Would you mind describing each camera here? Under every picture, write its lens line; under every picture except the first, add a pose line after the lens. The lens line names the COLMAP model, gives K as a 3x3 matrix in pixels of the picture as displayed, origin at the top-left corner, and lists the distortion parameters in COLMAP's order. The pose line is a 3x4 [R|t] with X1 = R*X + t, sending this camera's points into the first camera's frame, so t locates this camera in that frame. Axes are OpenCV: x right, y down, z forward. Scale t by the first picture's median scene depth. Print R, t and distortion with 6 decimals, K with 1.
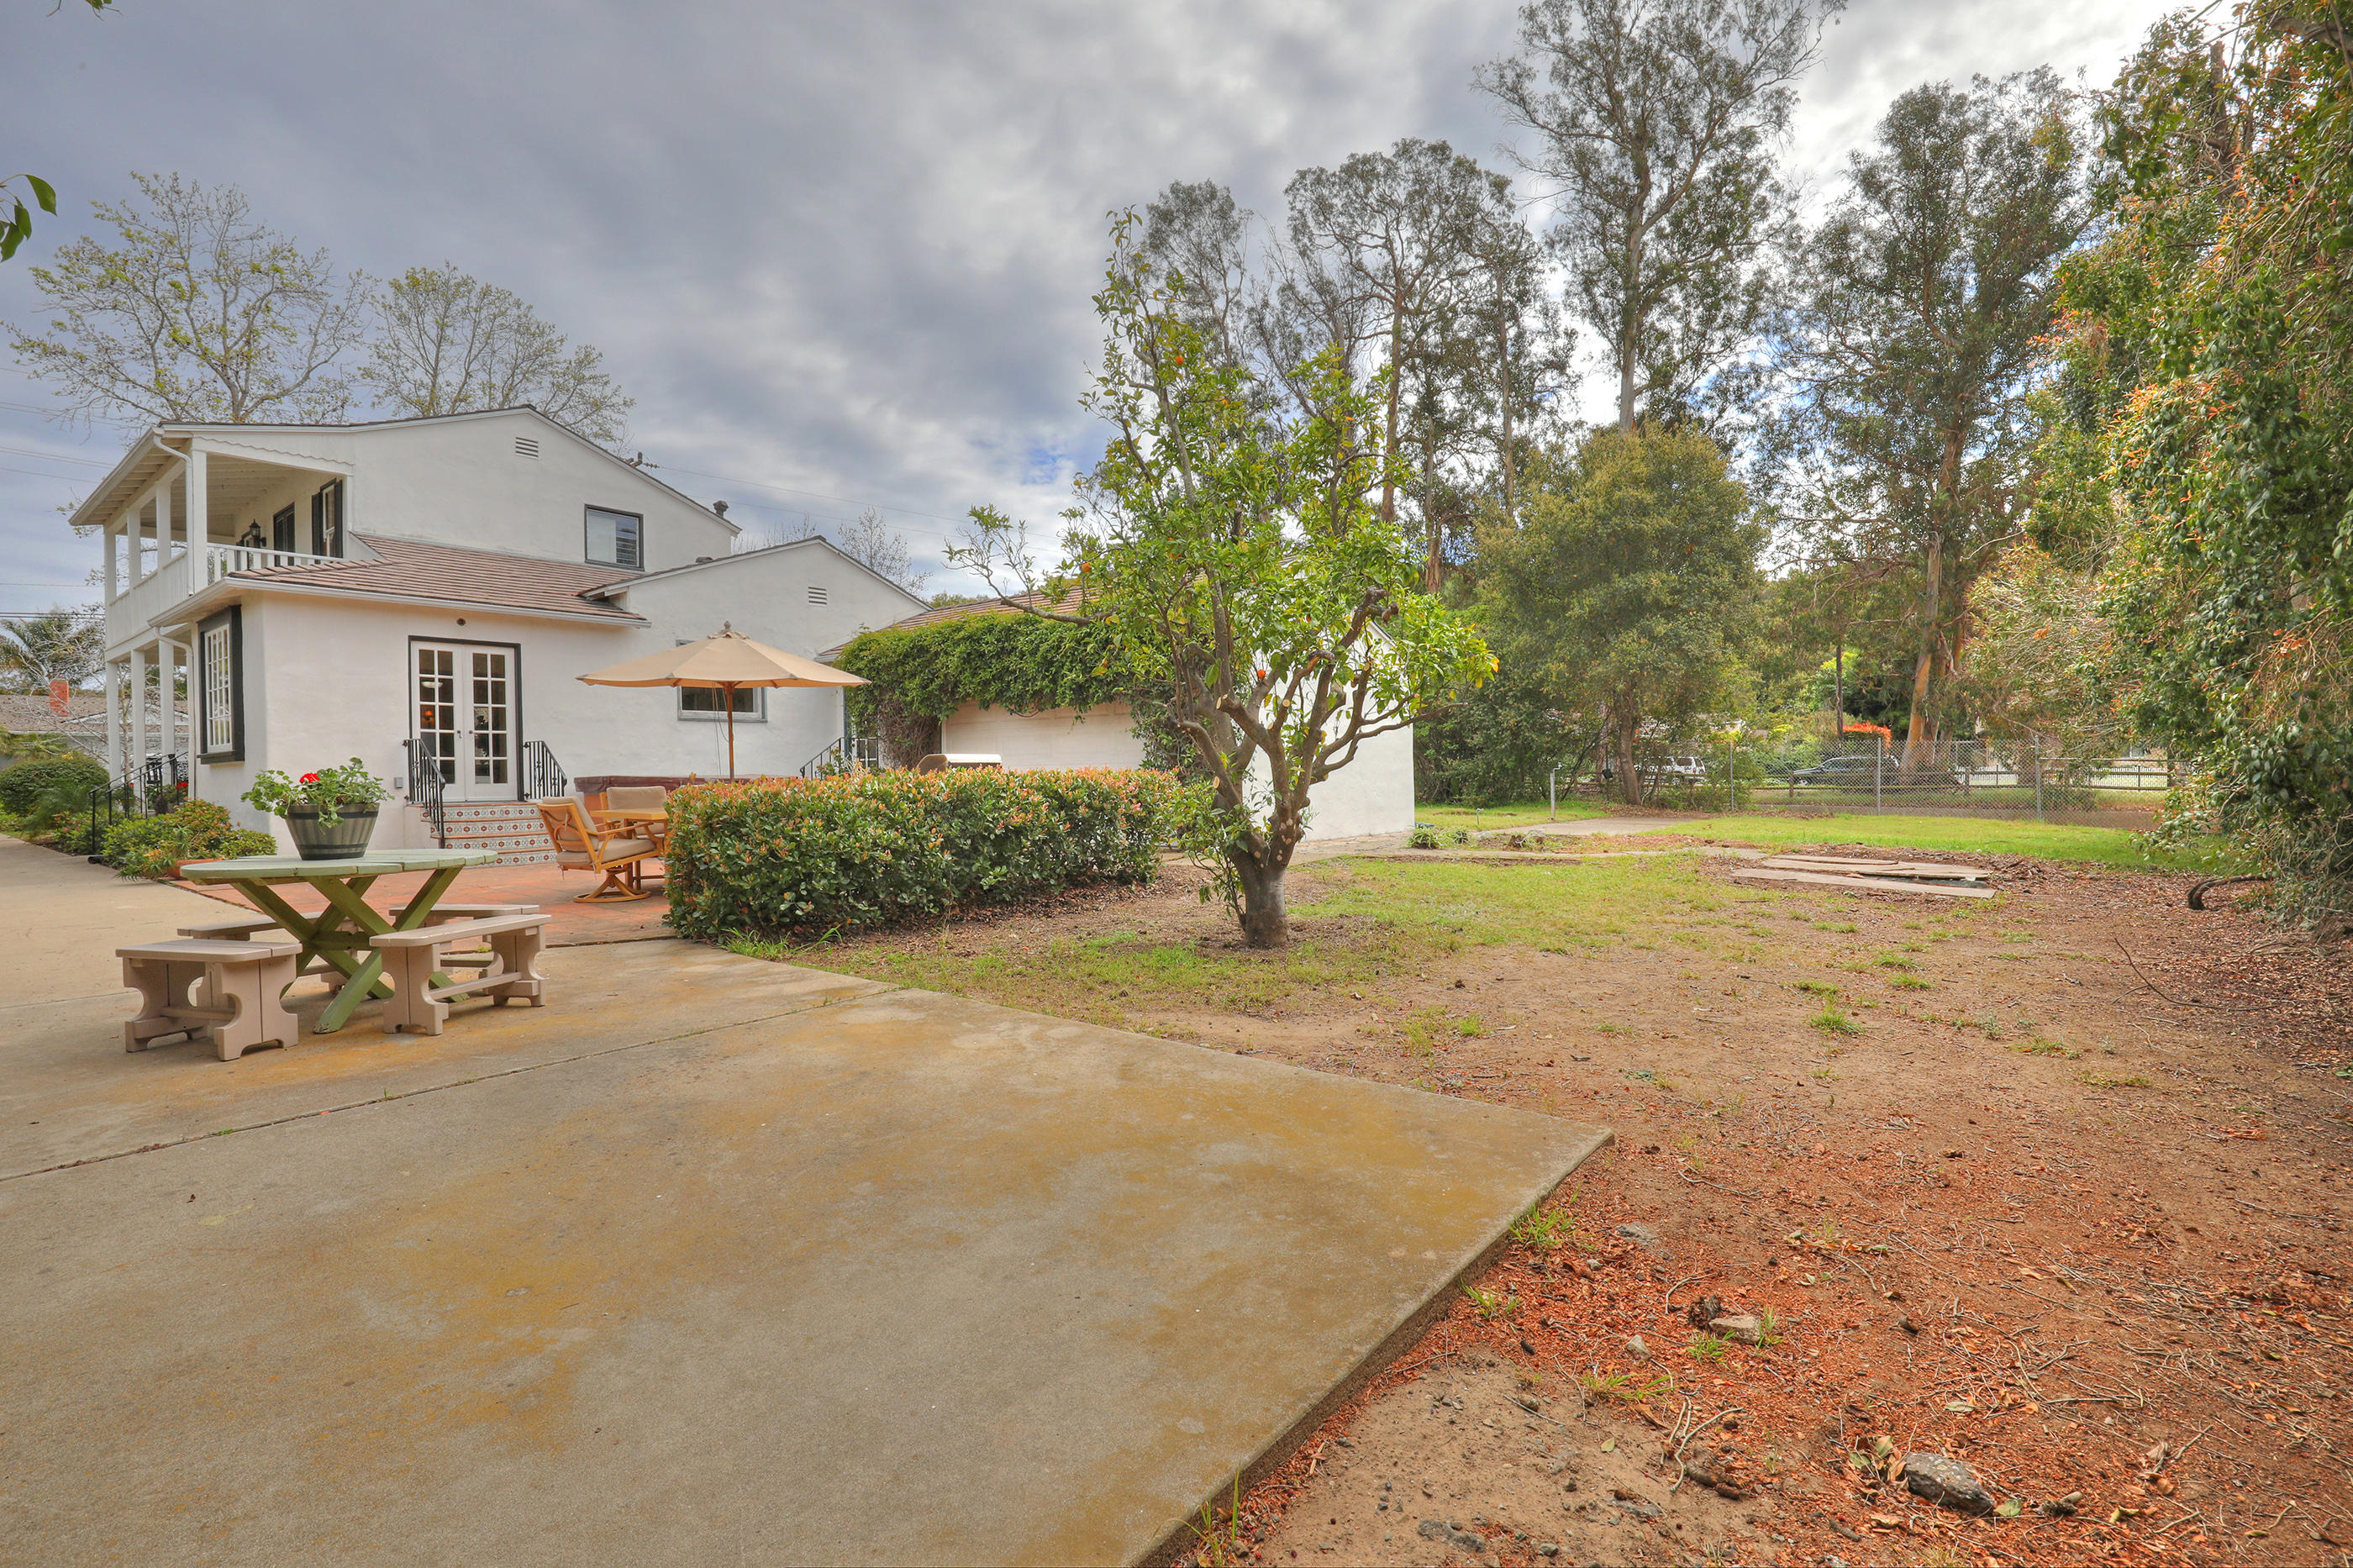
lens RADIAL K [[1077.9, 0, 1178.6], [0, 1077.9, 782.0], [0, 0, 1]] dist [-0.036681, 0.007816]
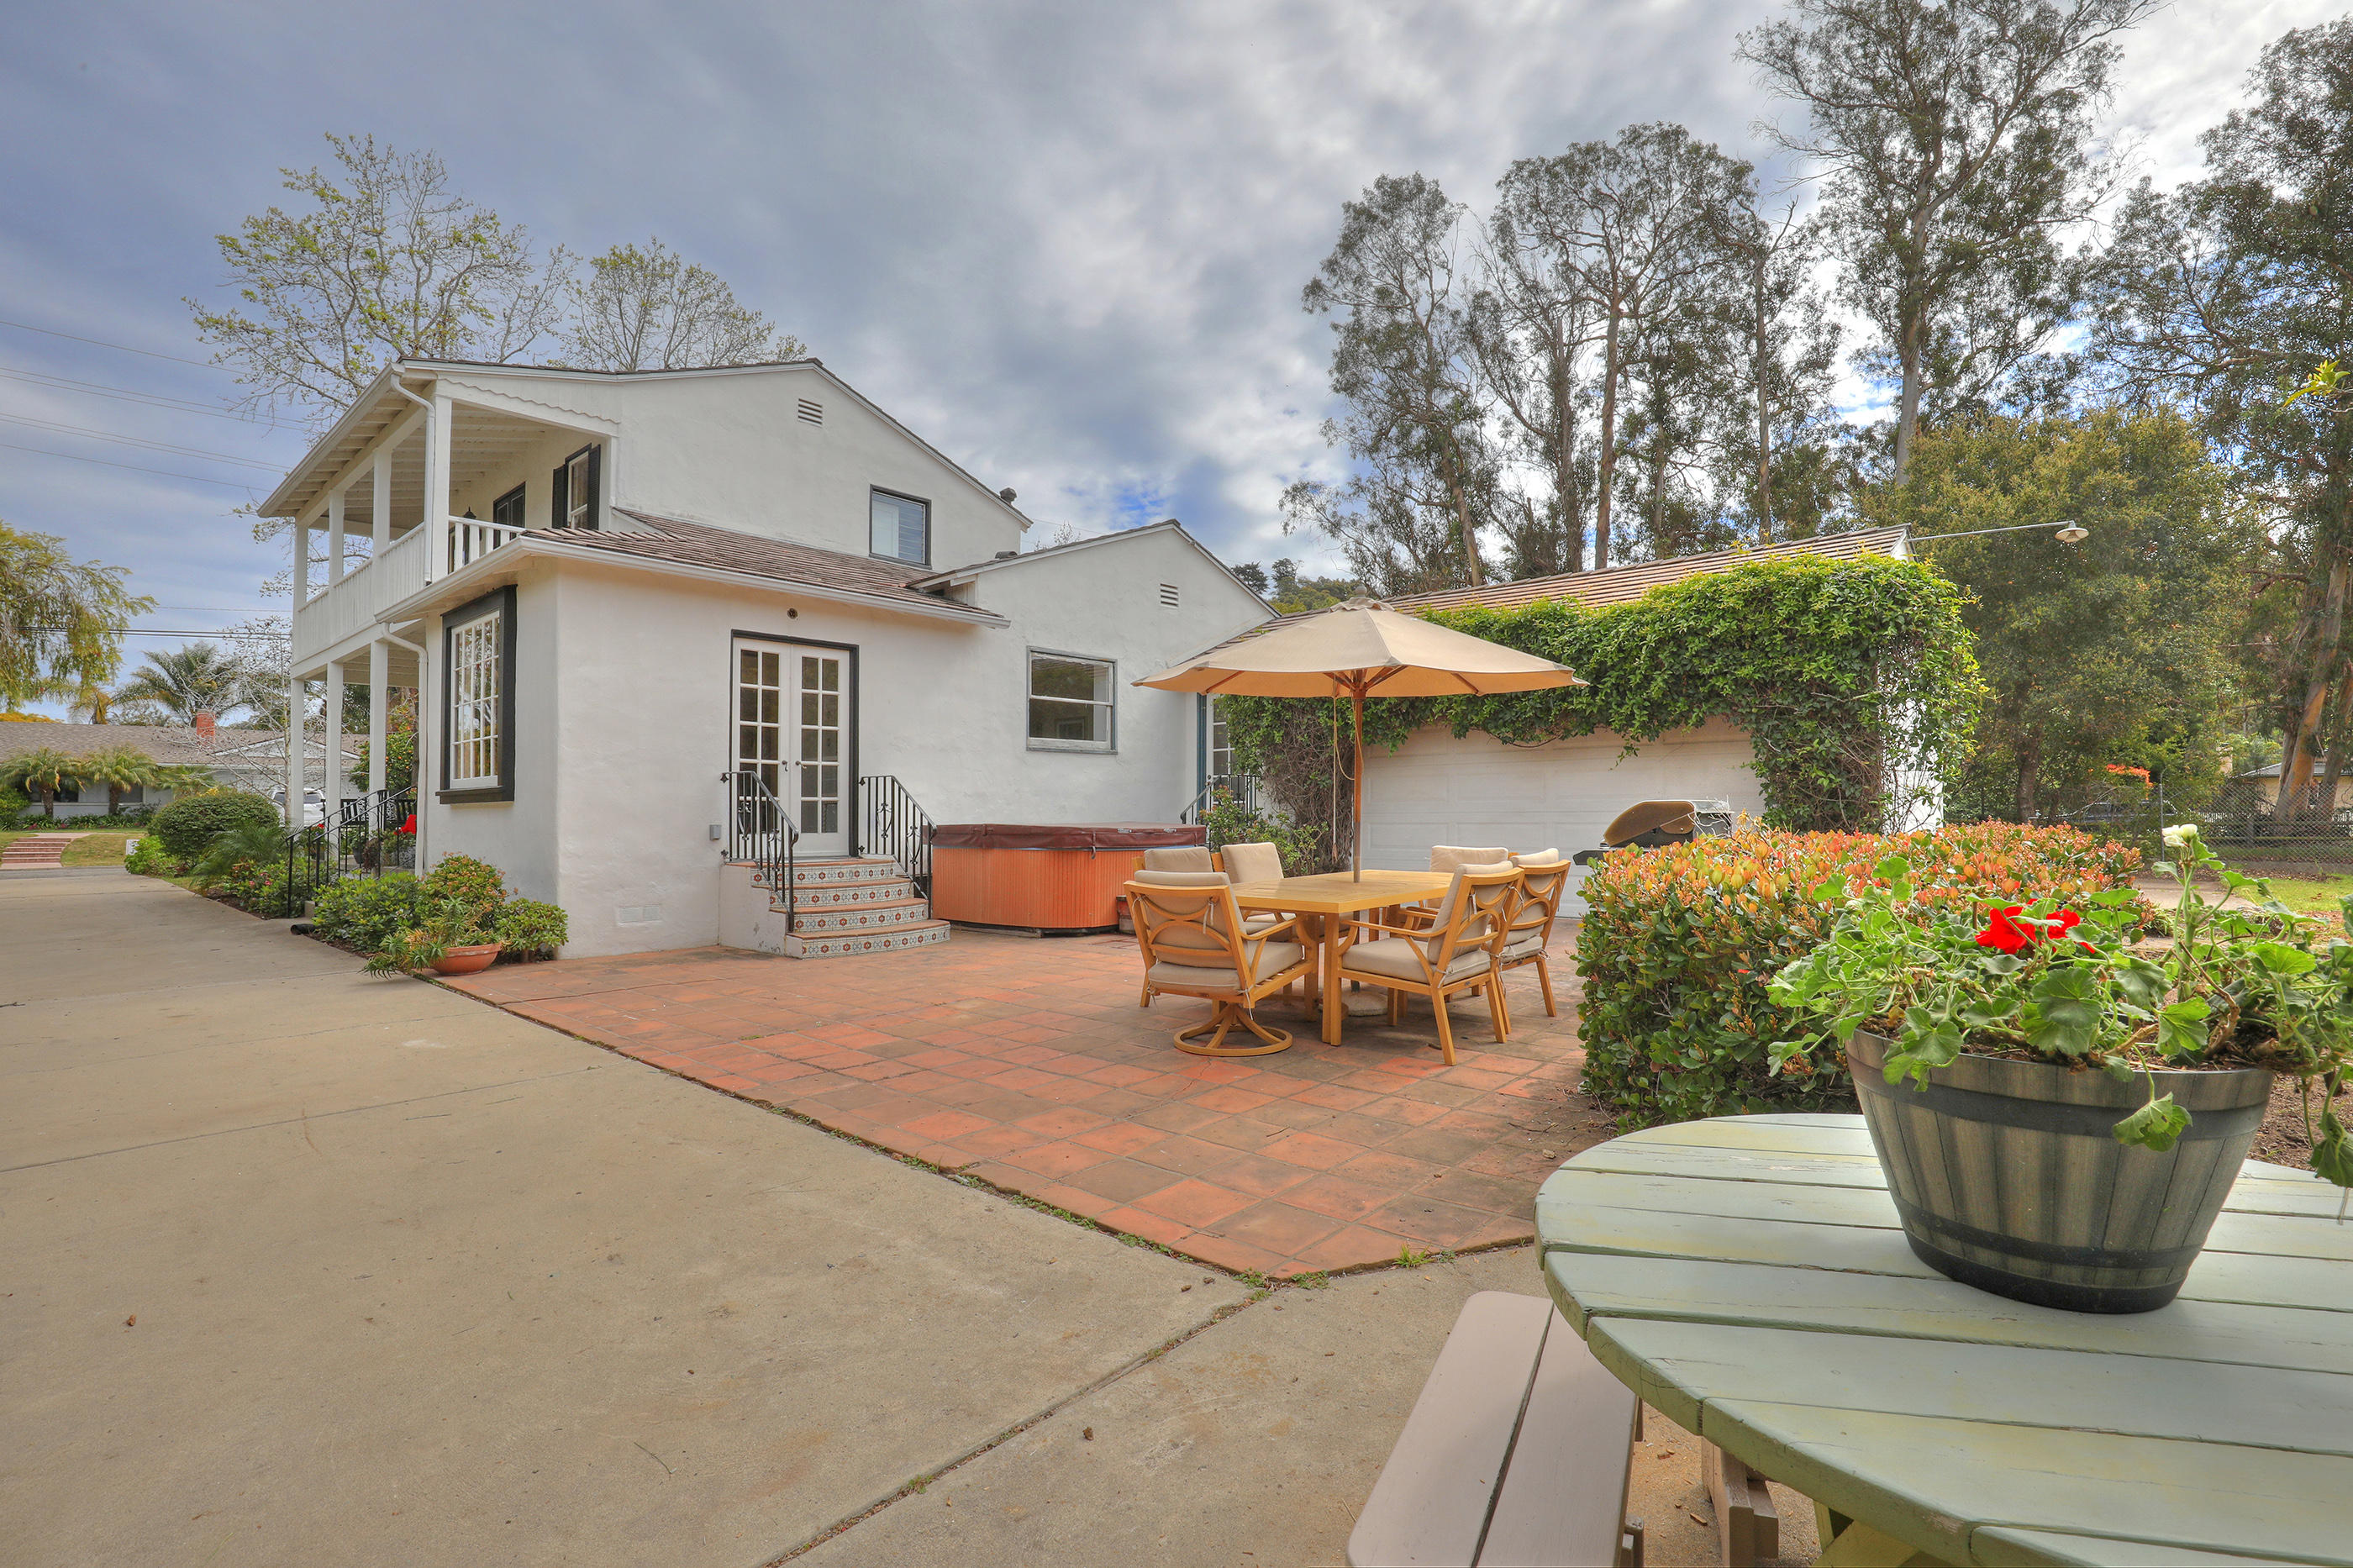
lens RADIAL K [[1077.9, 0, 1193.1], [0, 1077.9, 790.0], [0, 0, 1]] dist [-0.036681, 0.007816]
pose [[0.998425, 0.005411, -0.055849, -0.221345], [-0.007070, 0.999538, -0.029555, -0.005223], [0.055664, 0.029903, 0.998002, 0.172240]]
